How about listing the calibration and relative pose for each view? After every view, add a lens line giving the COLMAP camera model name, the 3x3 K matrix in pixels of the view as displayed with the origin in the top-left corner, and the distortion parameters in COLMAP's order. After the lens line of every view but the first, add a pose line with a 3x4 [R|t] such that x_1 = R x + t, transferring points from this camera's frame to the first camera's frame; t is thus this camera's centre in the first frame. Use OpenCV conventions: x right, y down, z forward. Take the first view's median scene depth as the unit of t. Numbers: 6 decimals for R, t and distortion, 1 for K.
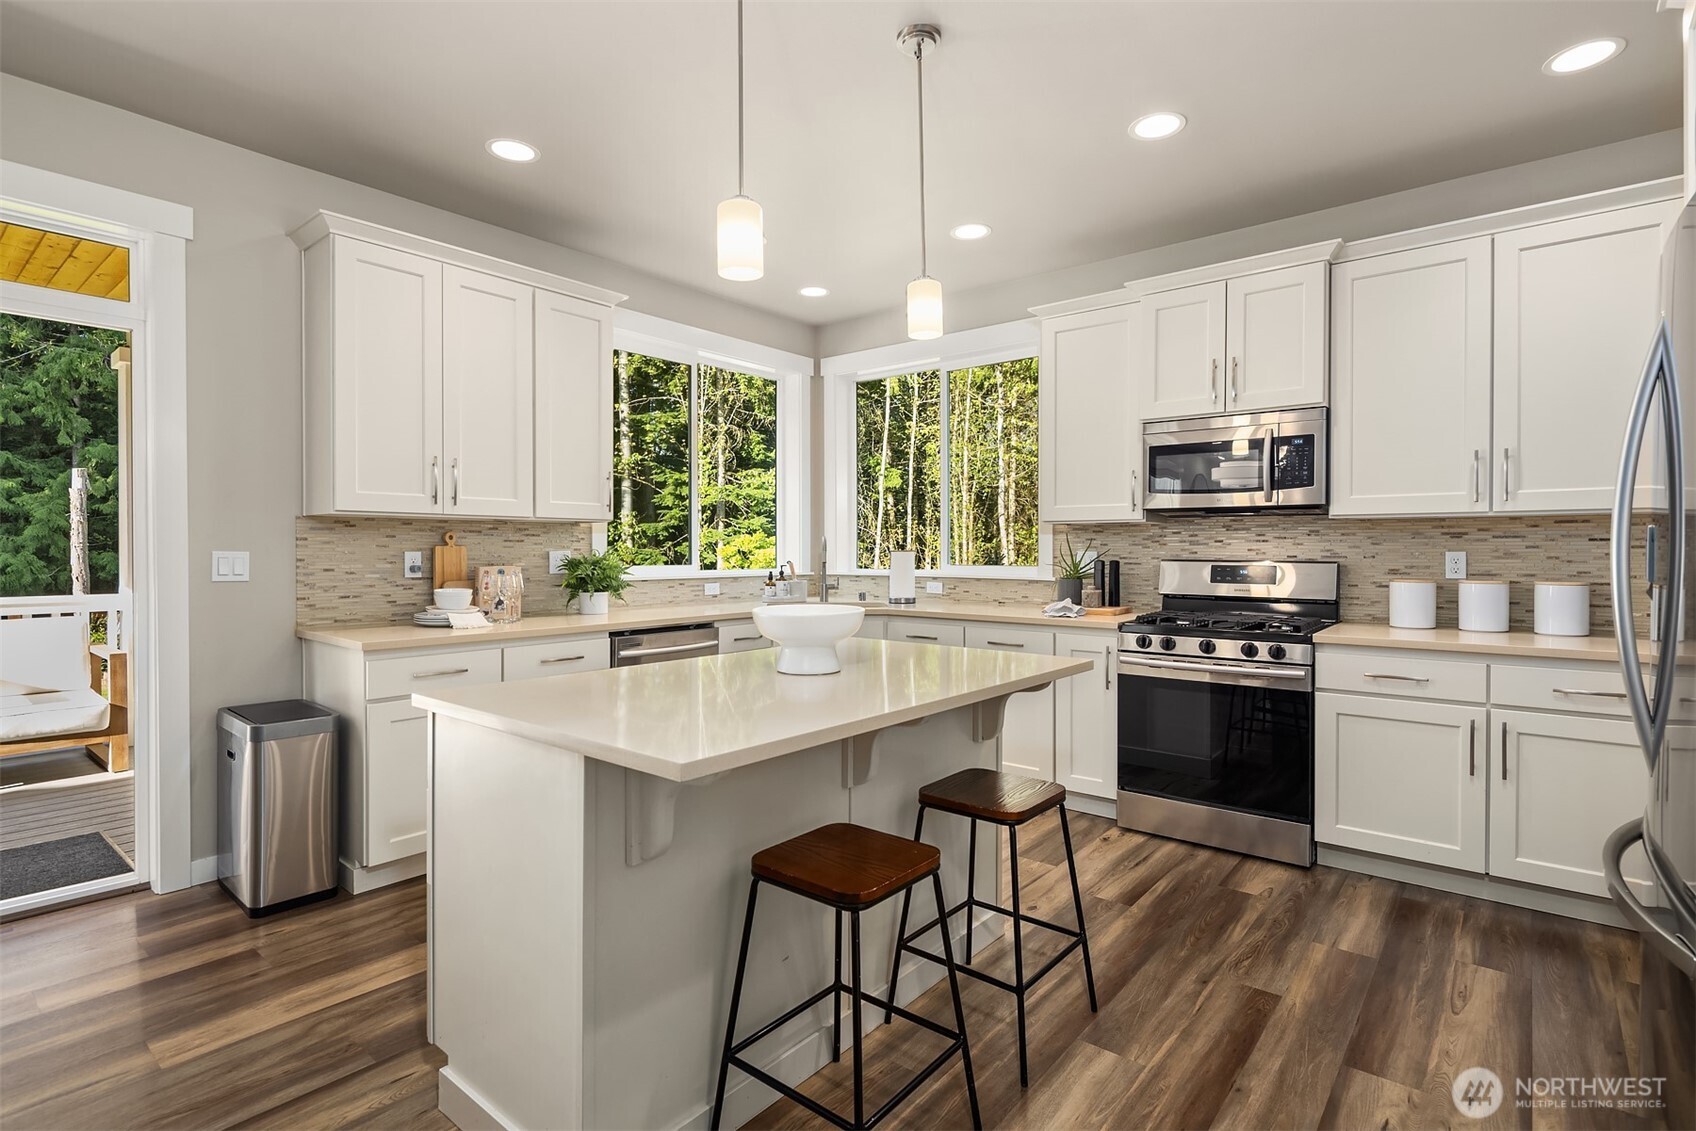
lens RADIAL K [[818.4, 0, 857.4], [0, 818.4, 559.5], [0, 0, 1]] dist [0.008482, -0.005794]
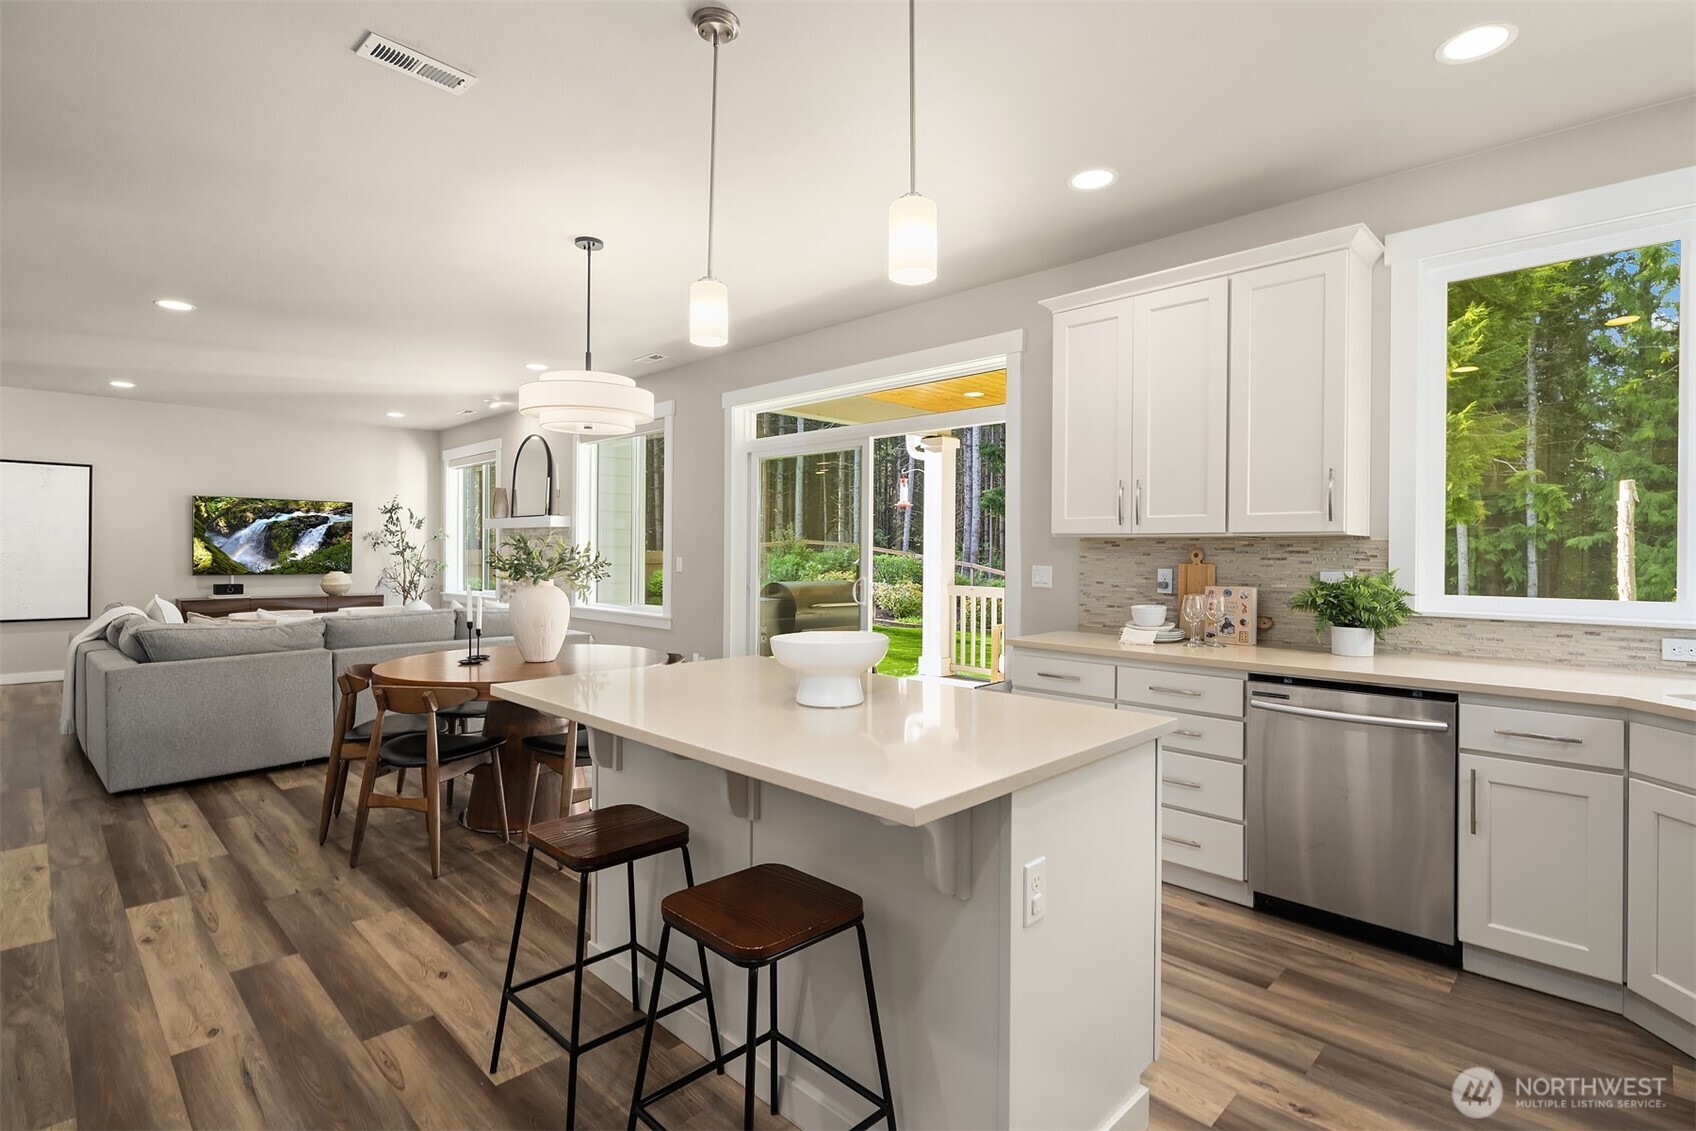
lens RADIAL K [[818.4, 0, 856.5], [0, 818.4, 563.7], [0, 0, 1]] dist [0.008482, -0.005794]
pose [[-0.086219, 0.012400, -0.996199, 0.521870], [-0.020508, 0.999689, 0.014219, -0.021997], [0.996065, 0.021656, -0.085938, 0.667267]]
